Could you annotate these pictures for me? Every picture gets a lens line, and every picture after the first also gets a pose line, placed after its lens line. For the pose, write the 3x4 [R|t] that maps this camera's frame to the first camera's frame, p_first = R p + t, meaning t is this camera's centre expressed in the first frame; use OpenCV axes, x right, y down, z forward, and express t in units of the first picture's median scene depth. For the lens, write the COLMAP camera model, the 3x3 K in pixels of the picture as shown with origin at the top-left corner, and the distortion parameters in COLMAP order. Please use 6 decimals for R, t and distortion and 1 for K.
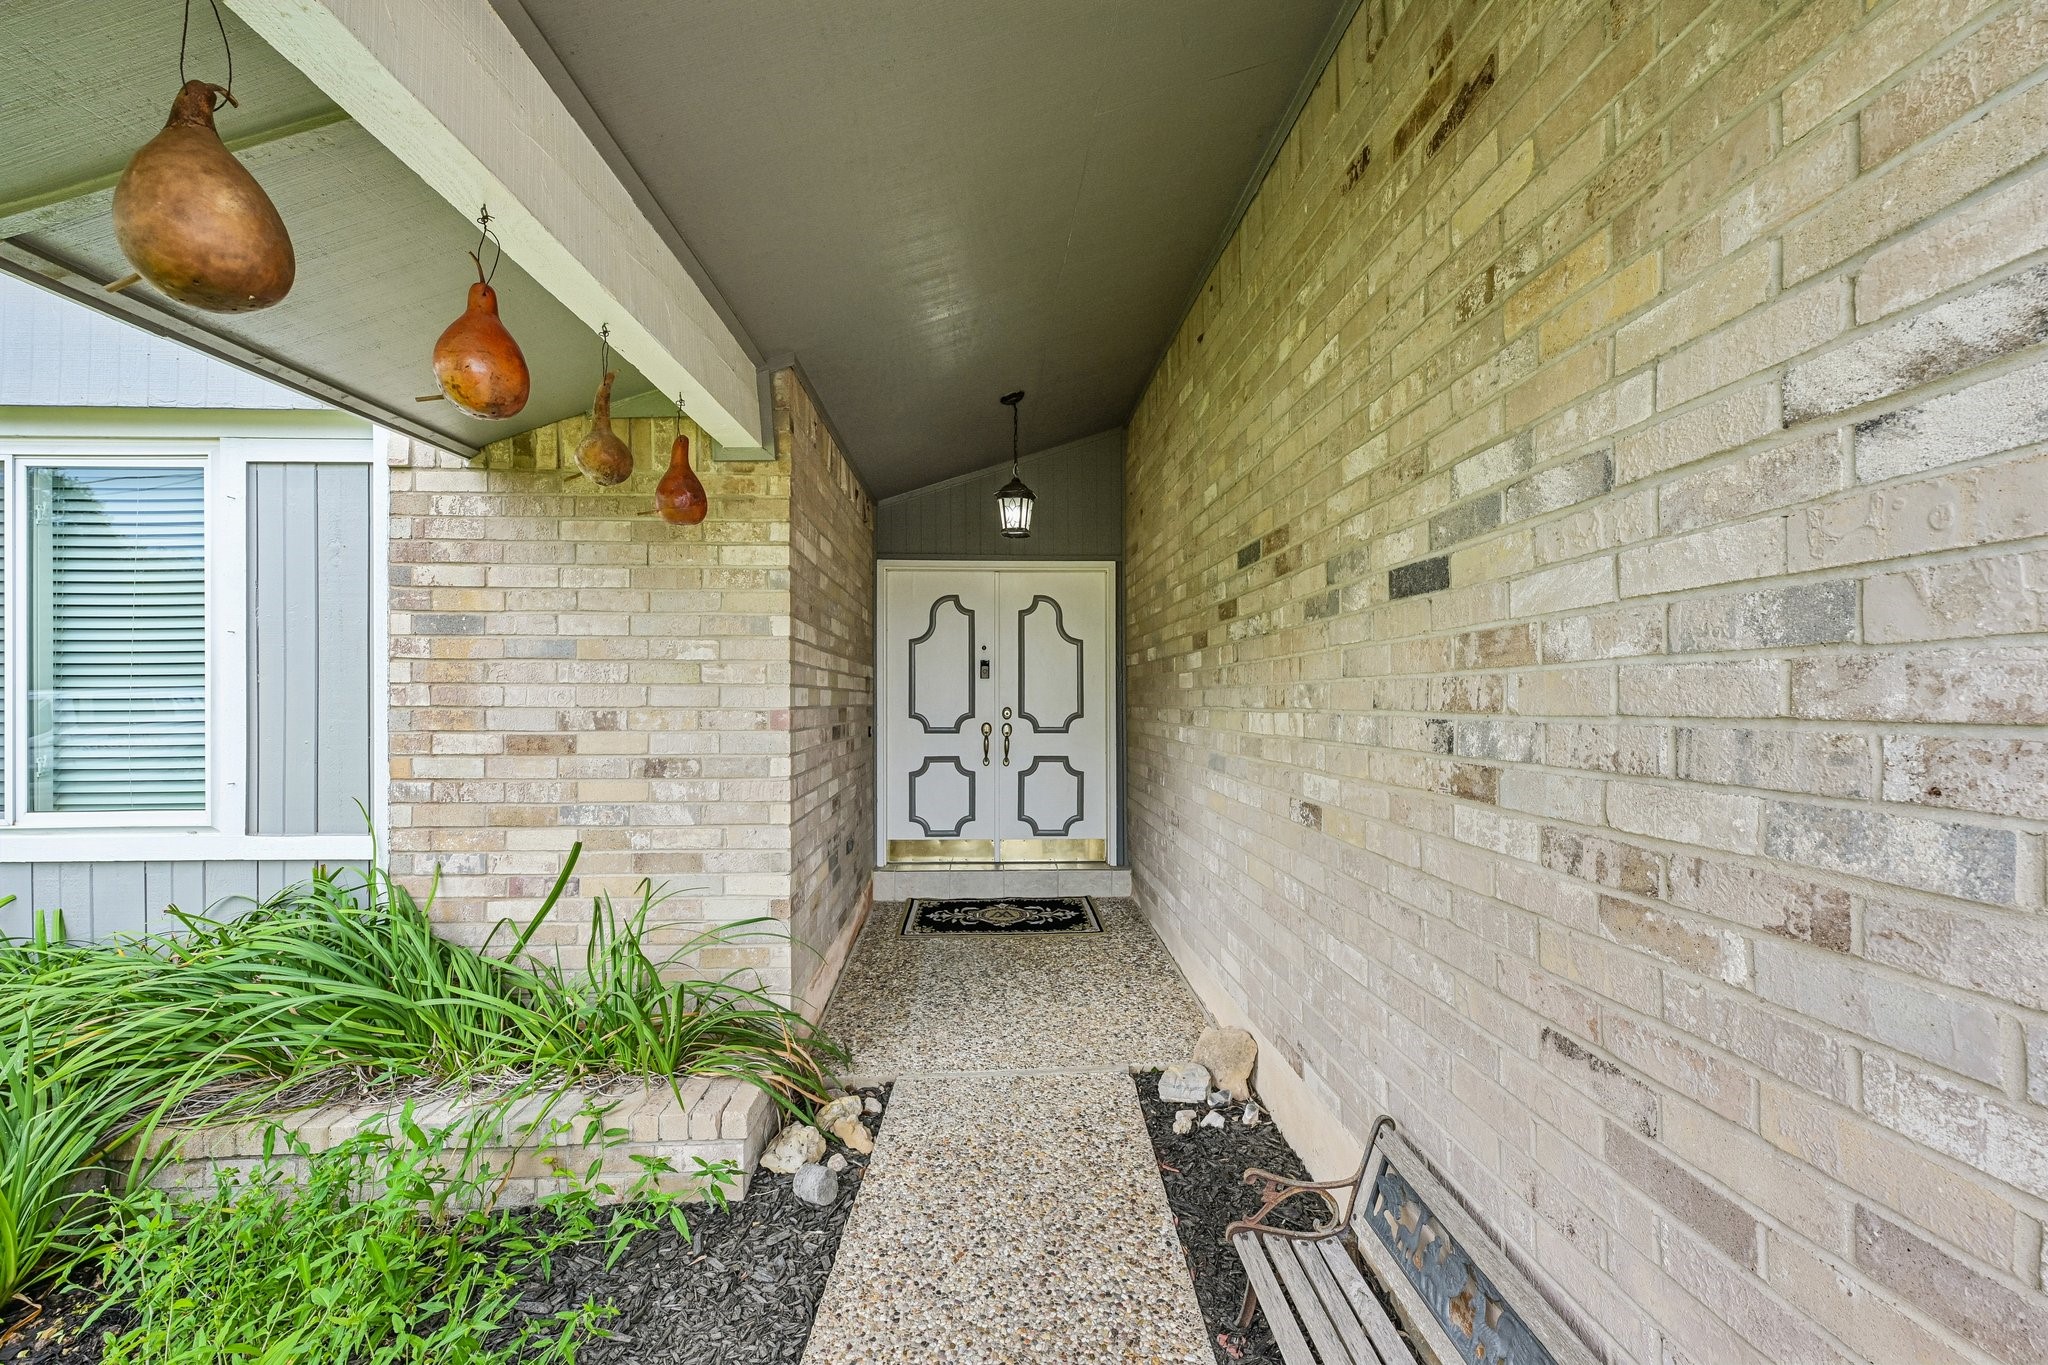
lens RADIAL K [[808.4, 0, 1027.3], [0, 808.4, 687.6], [0, 0, 1]] dist [-0.000110, -0.000032]
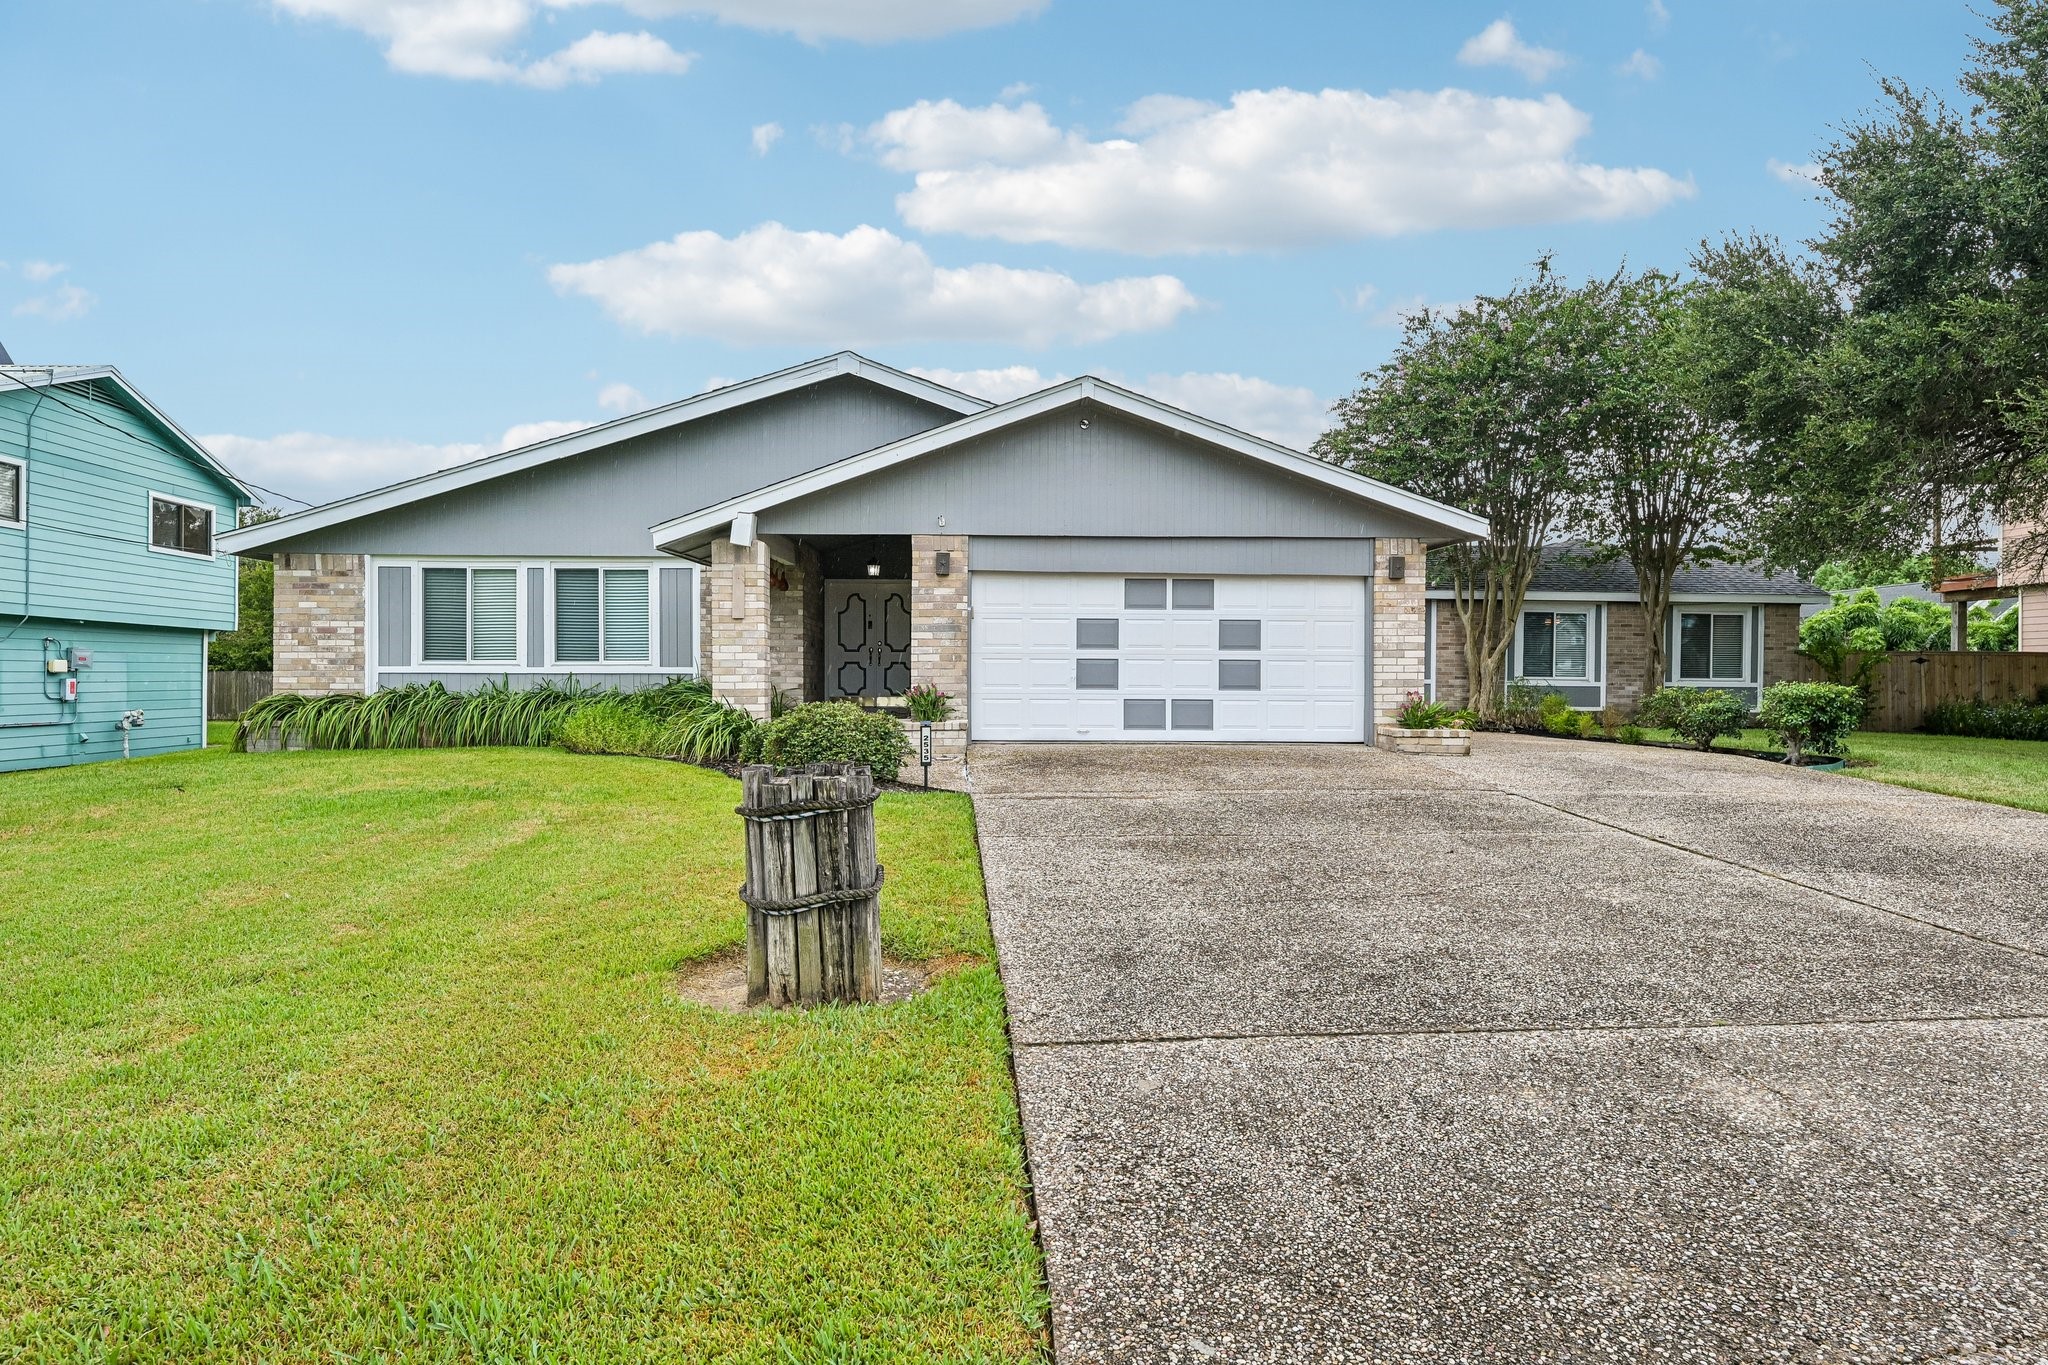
lens RADIAL K [[1230.5, 0, 1024.0], [0, 1230.5, 682.5], [0, 0, 1]] dist [0.003233, -0.000236]
pose [[0.999927, 0.004315, -0.011295, 0.817356], [-0.004143, 0.999875, 0.015234, 0.163247], [0.011359, -0.015186, 0.999820, -4.821426]]
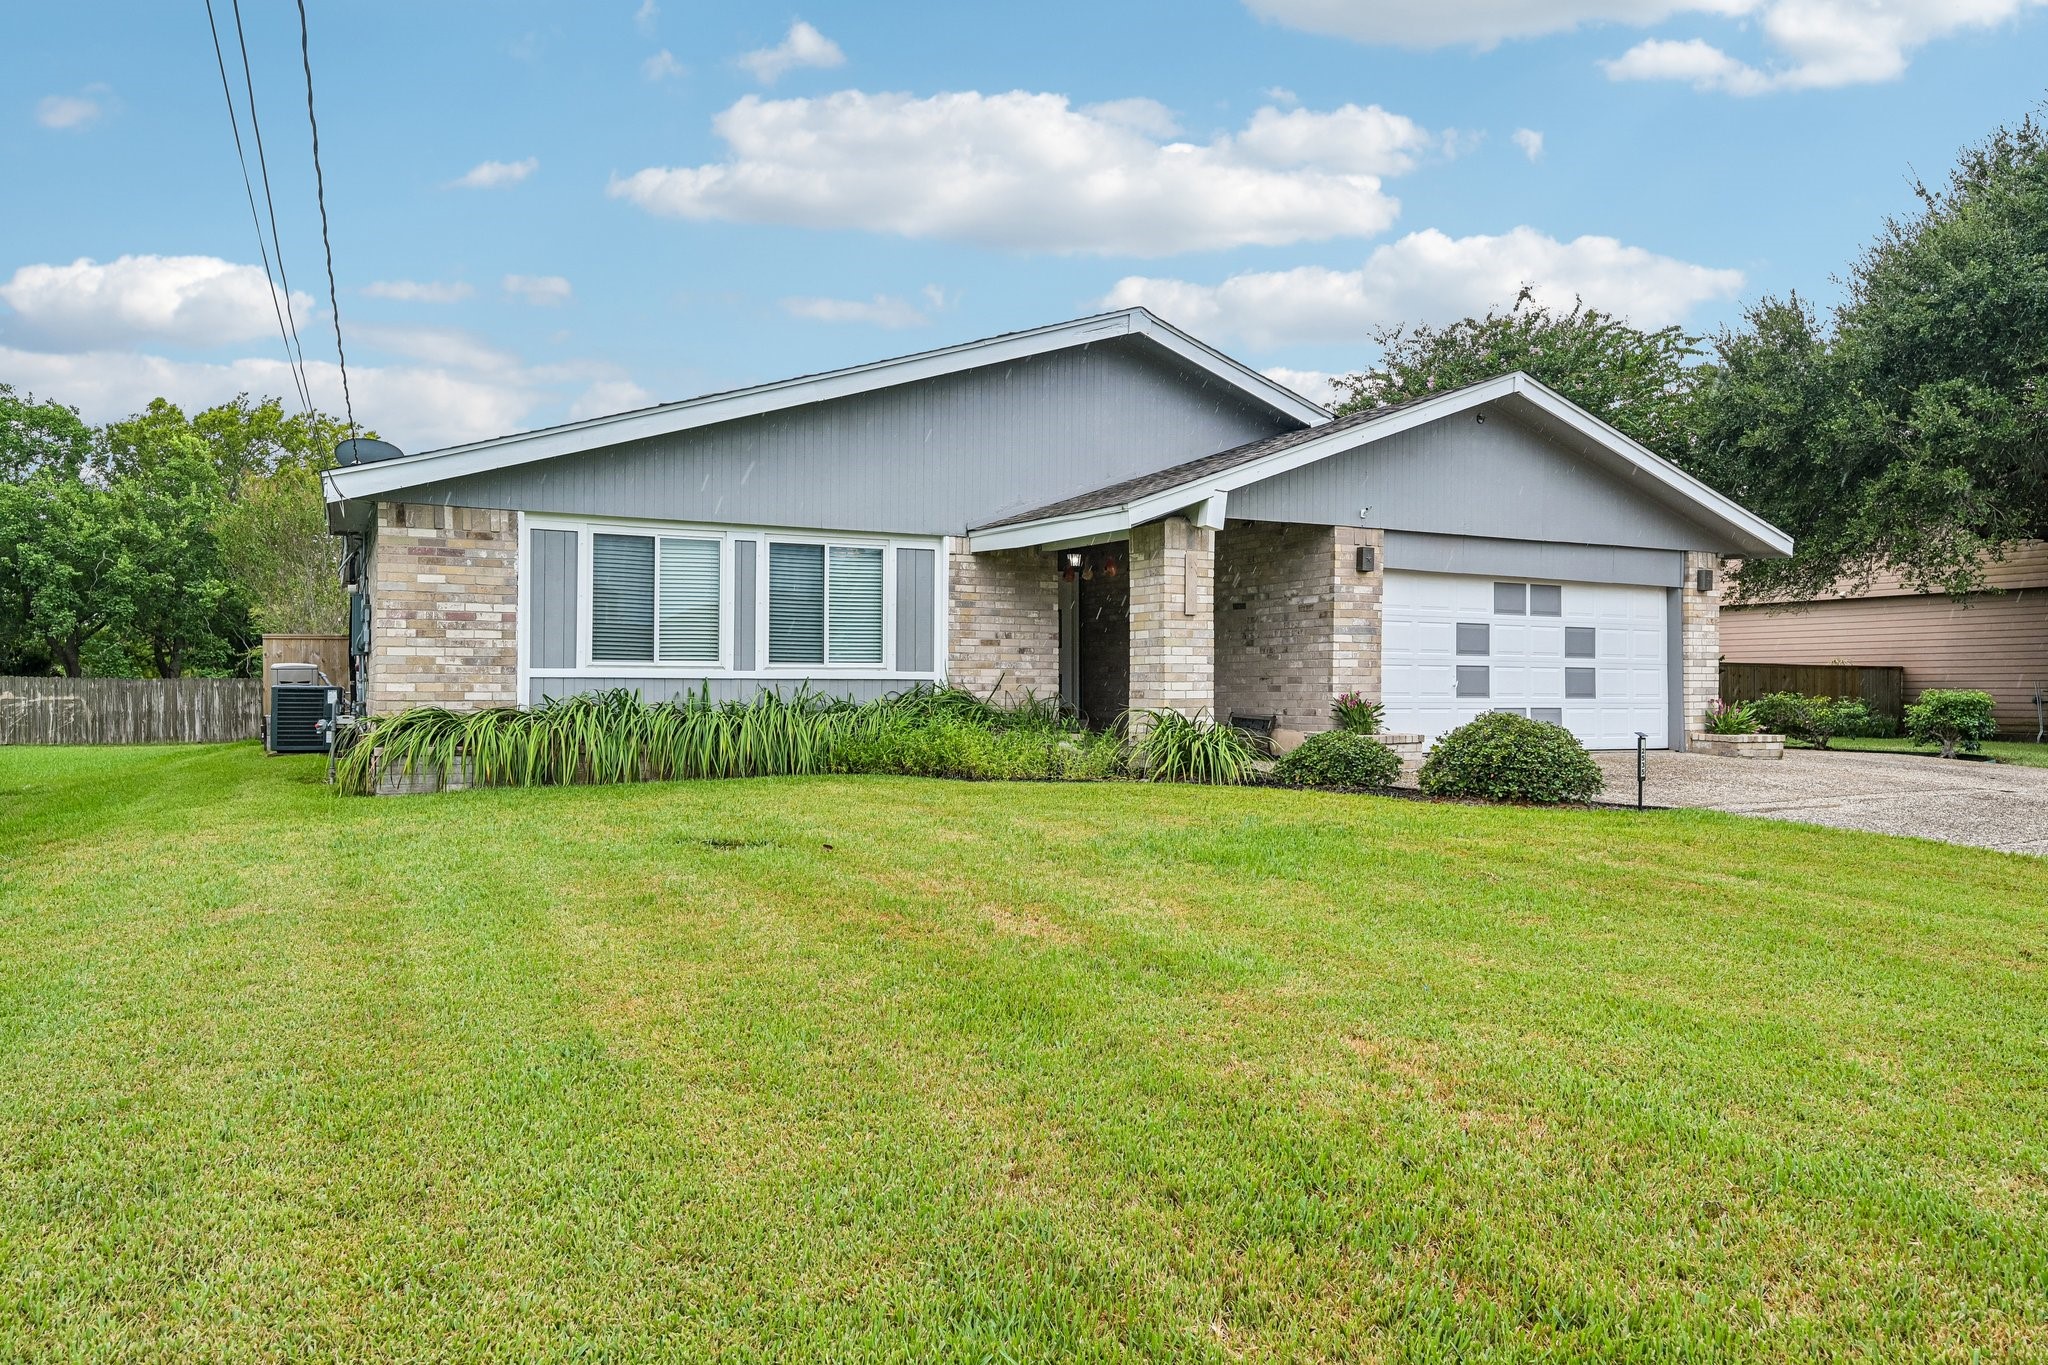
lens RADIAL K [[1332.3, 0, 1024.0], [0, 1332.3, 682.5], [0, 0, 1]] dist [0.004088, 0.000314]
pose [[0.914950, 0.006187, 0.403519, -2.583872], [-0.010100, 0.999920, 0.007568, 0.185625], [-0.403440, -0.011000, 0.914940, -3.833850]]
